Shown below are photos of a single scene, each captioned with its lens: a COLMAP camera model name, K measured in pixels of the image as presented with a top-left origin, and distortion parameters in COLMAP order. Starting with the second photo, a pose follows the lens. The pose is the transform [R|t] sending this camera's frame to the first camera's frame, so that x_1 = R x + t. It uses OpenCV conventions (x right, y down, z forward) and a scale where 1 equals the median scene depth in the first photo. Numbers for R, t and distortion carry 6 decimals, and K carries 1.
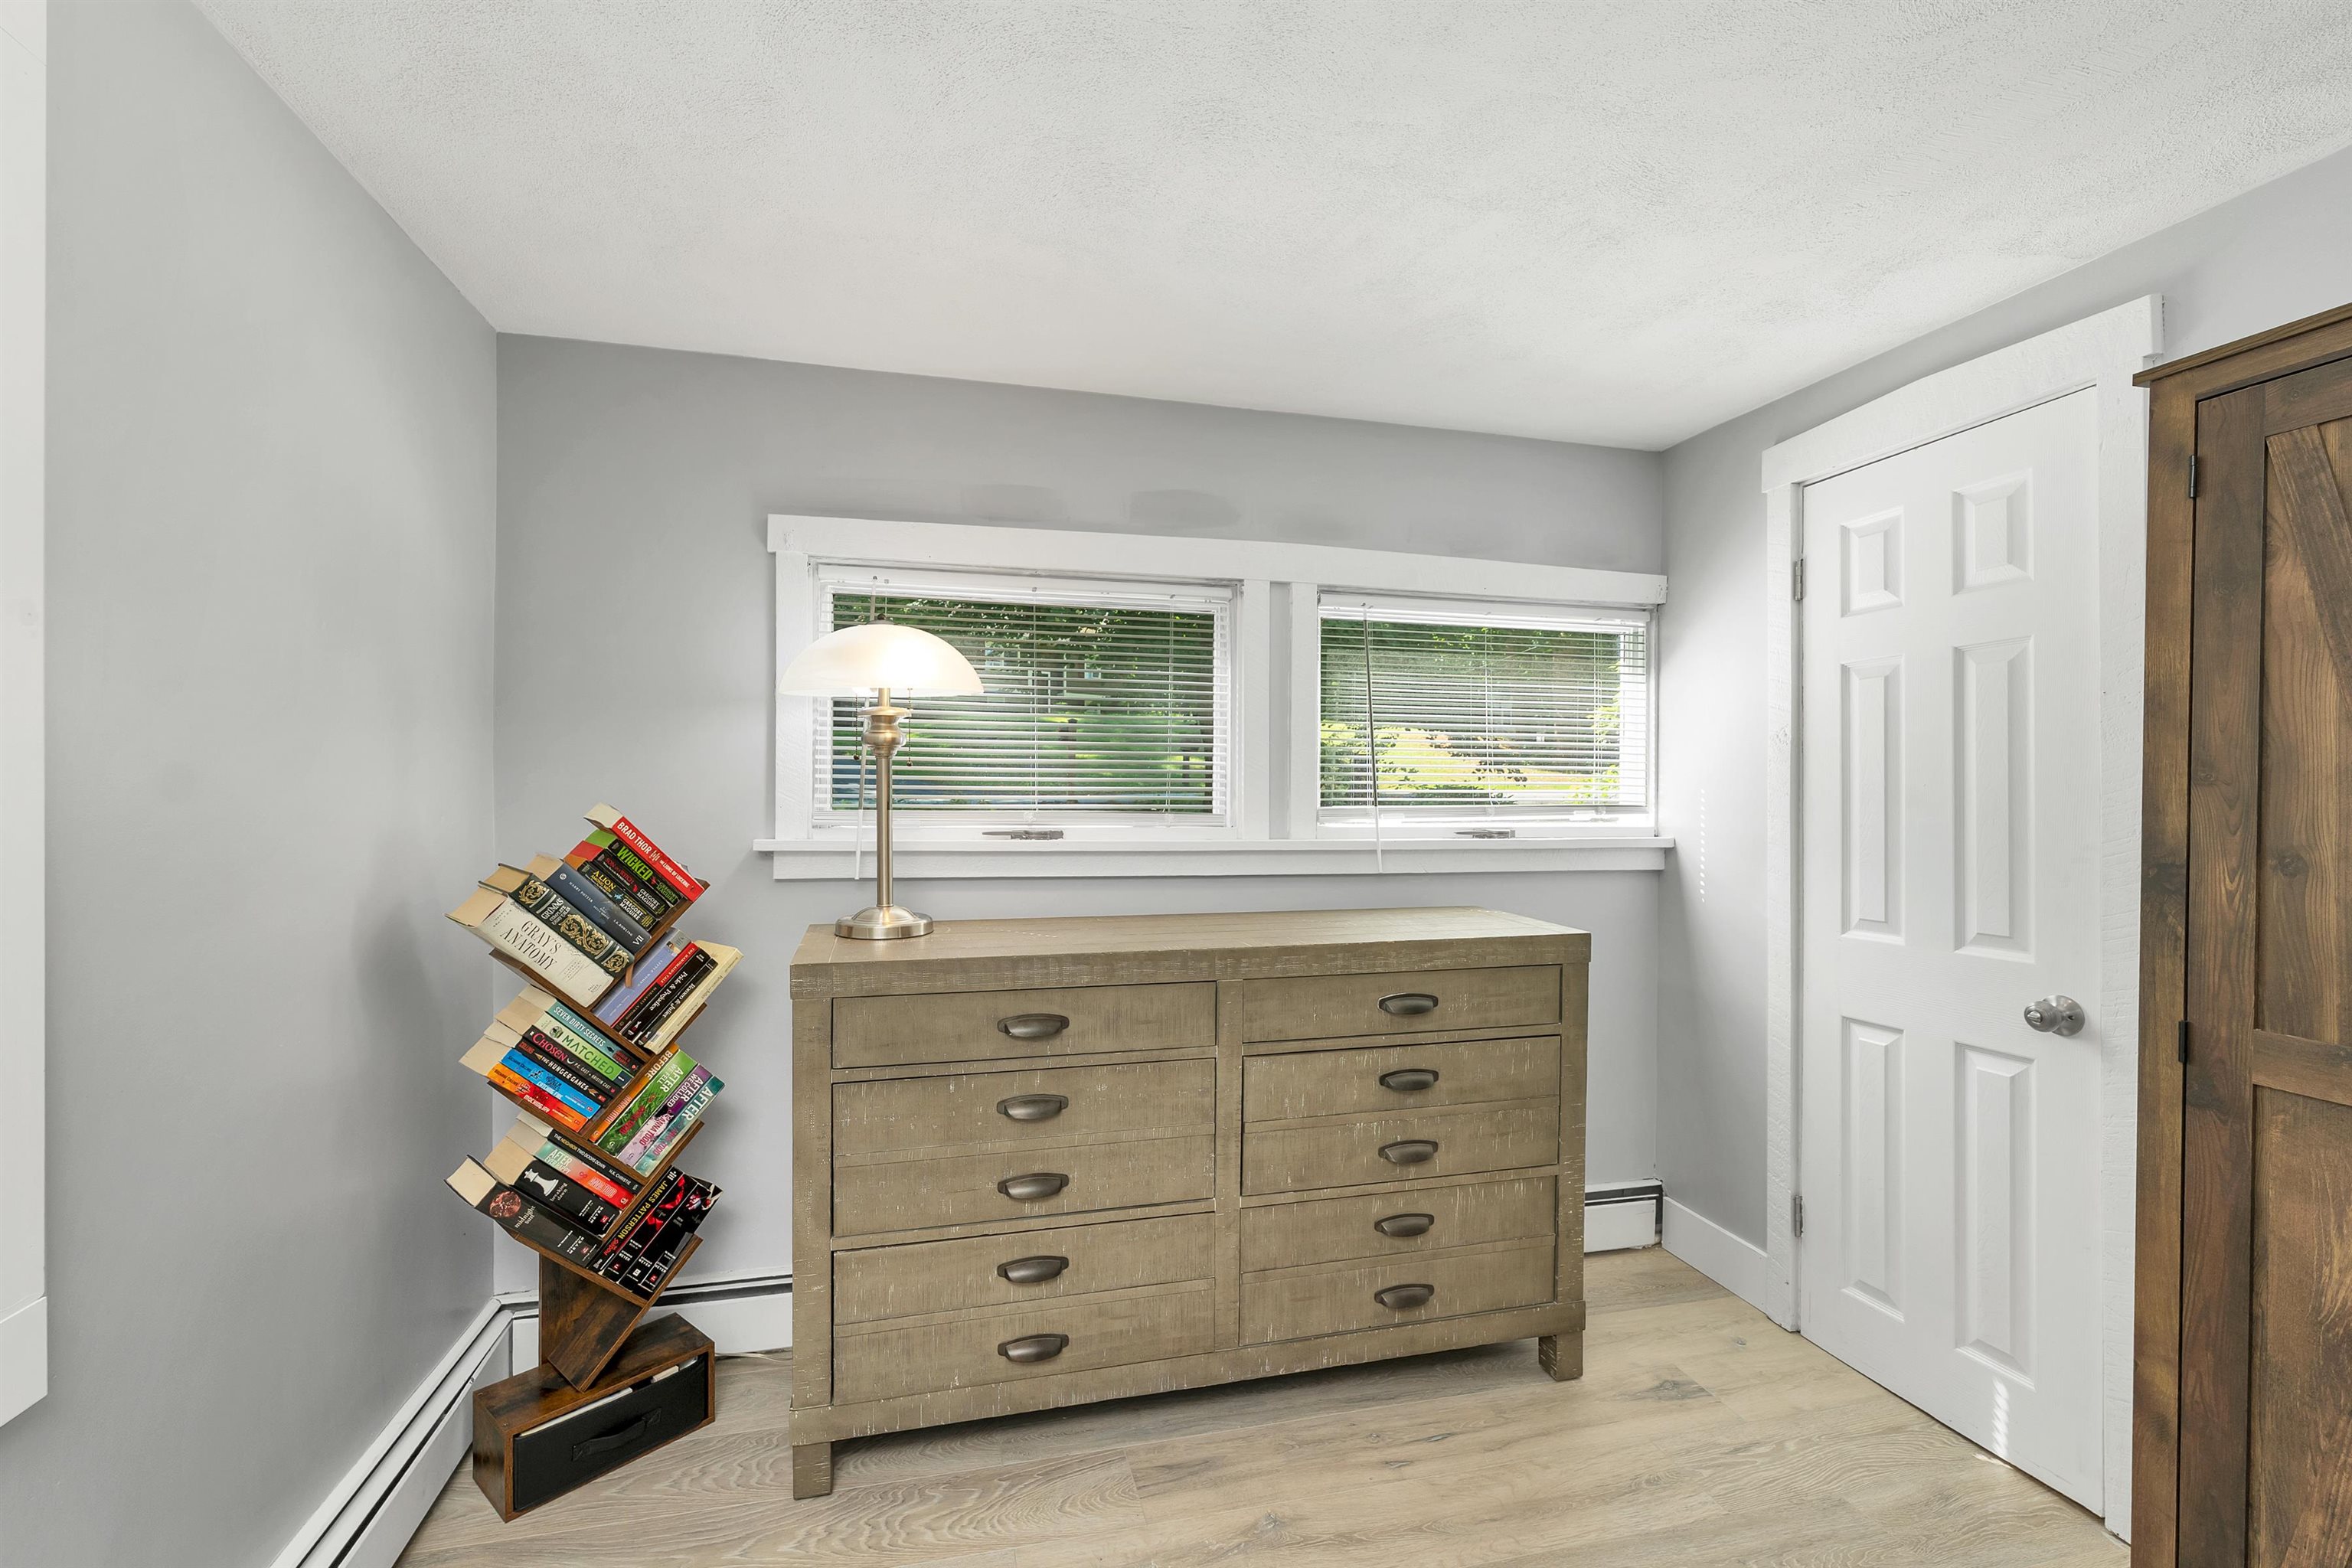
lens RADIAL K [[992.7, 0, 1135.5], [0, 992.7, 793.0], [0, 0, 1]] dist [0.000672, -0.000283]
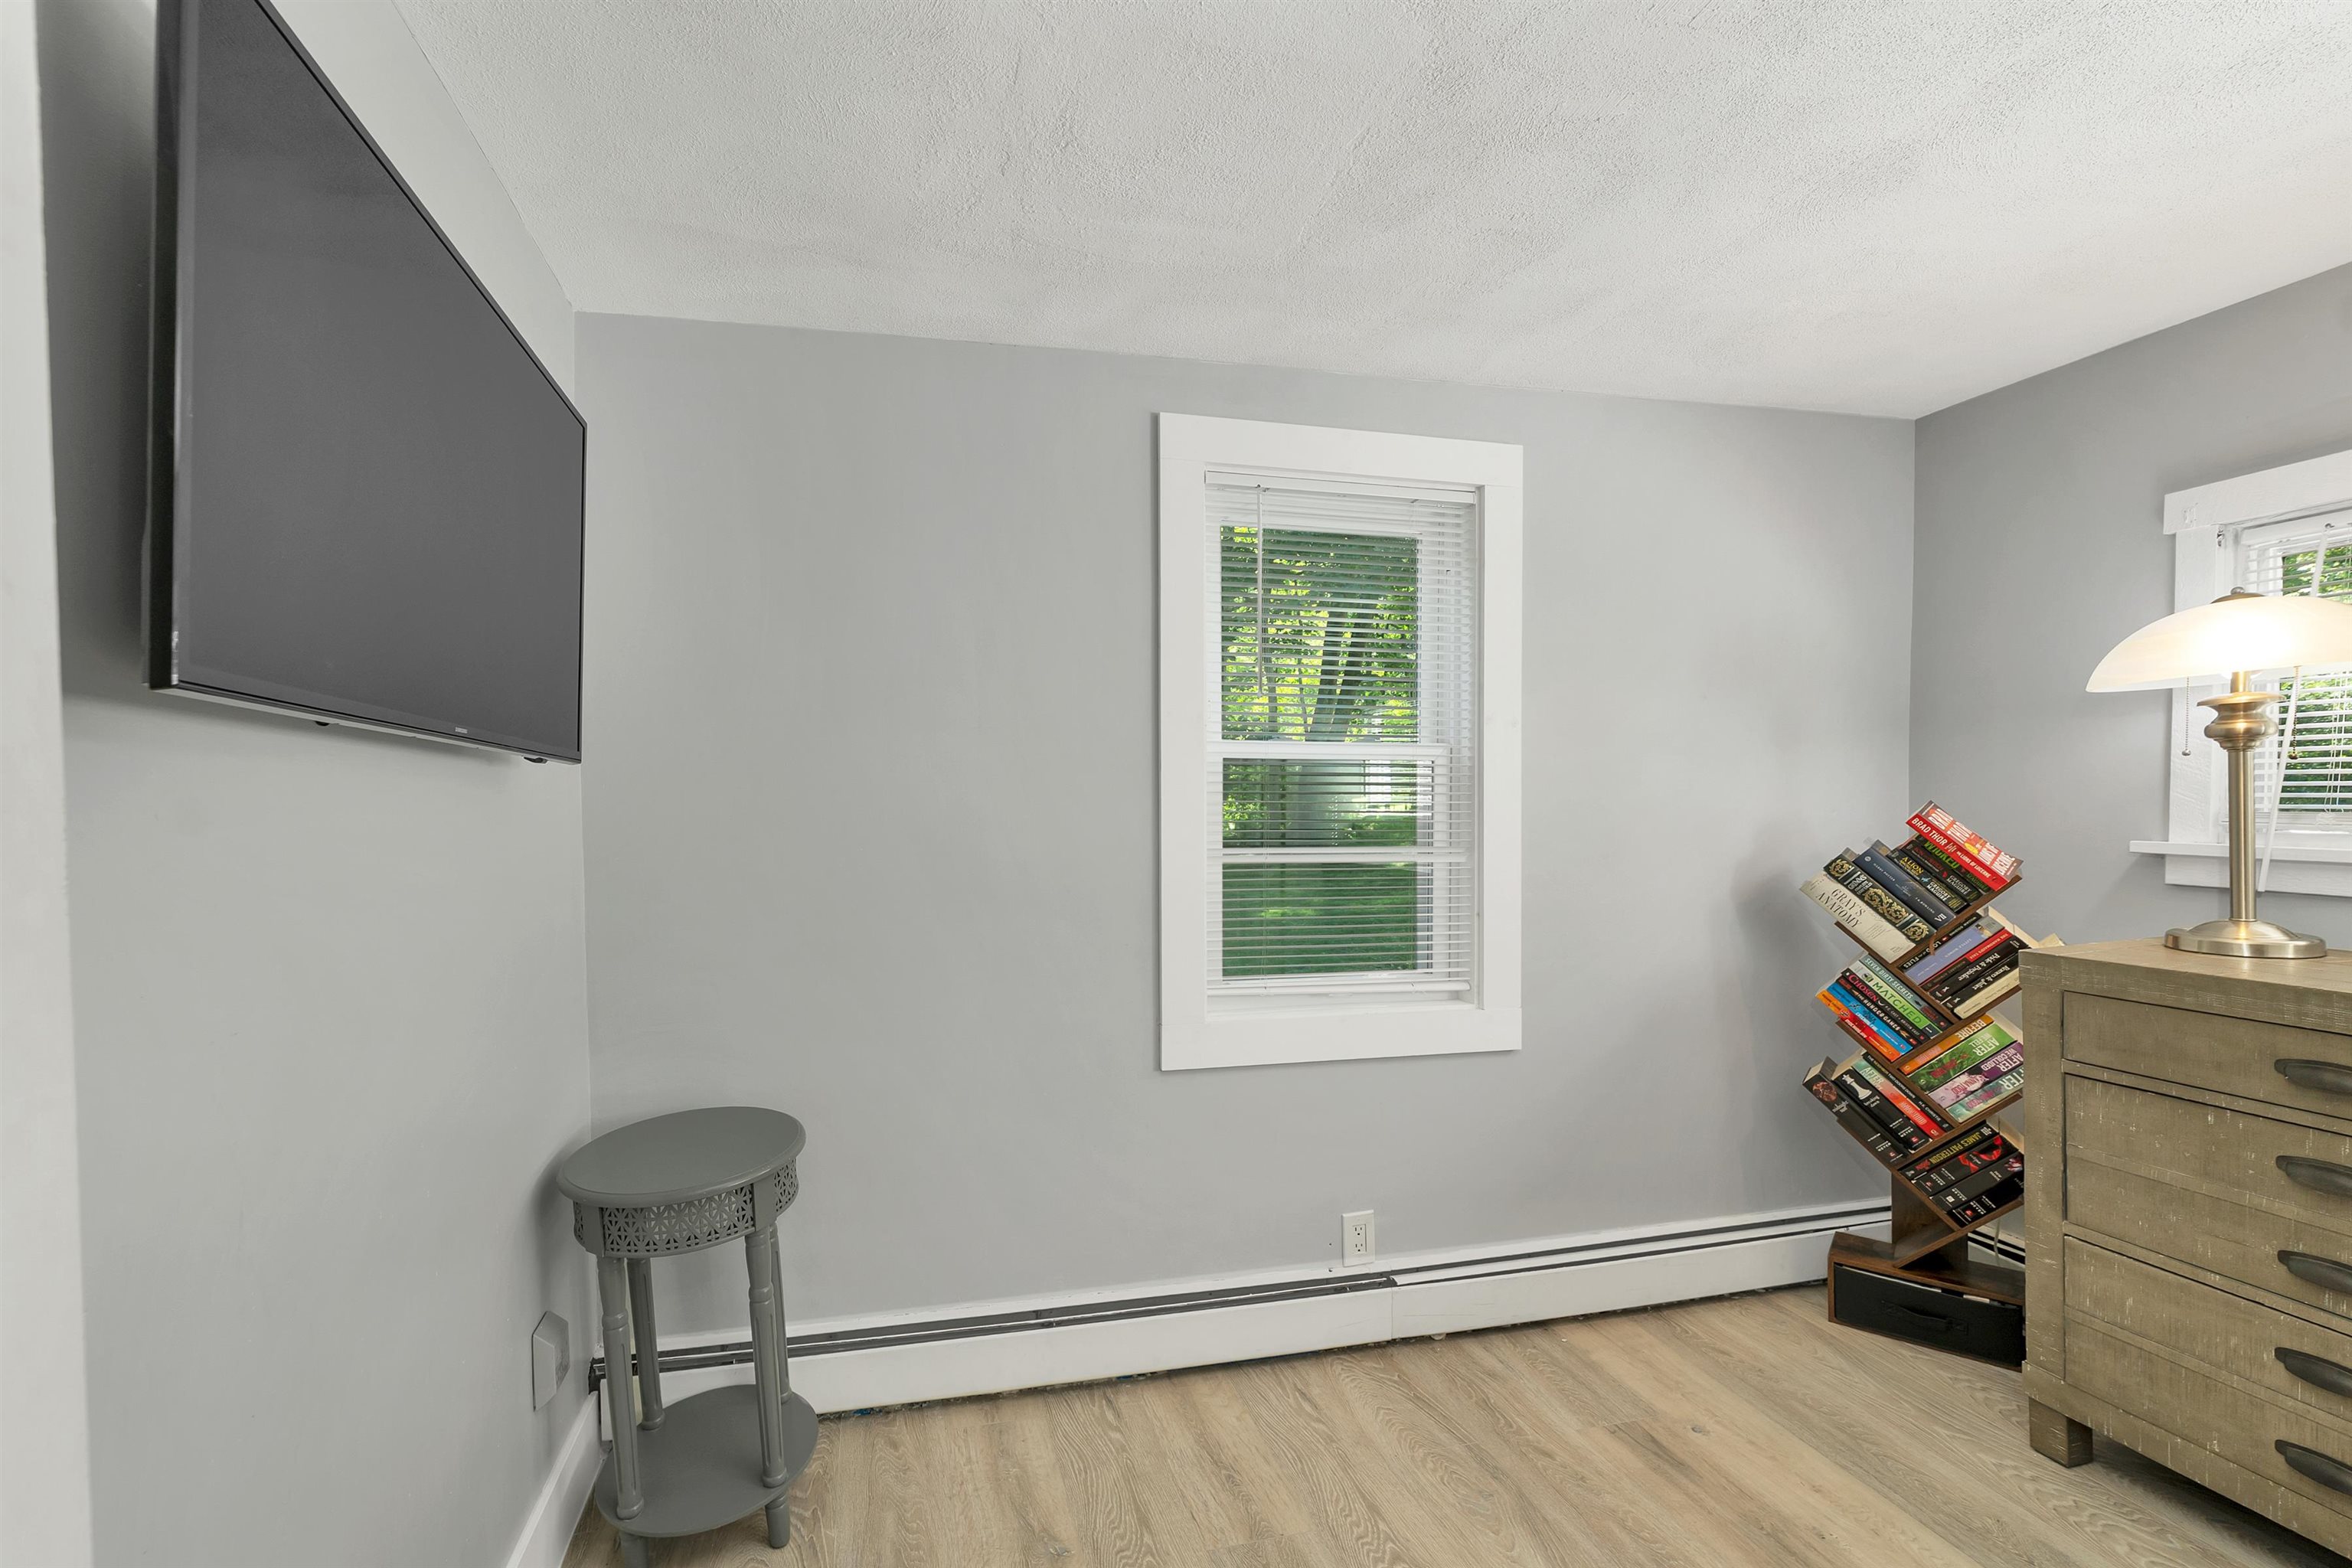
lens RADIAL K [[1004.9, 0, 1140.2], [0, 1004.9, 782.0], [0, 0, 1]] dist [0.002966, 0.000449]
pose [[0.029103, -0.019014, -0.999396, 0.703351], [0.007879, 0.999792, -0.018792, 0.000558], [0.999545, -0.007327, 0.029247, 0.003590]]
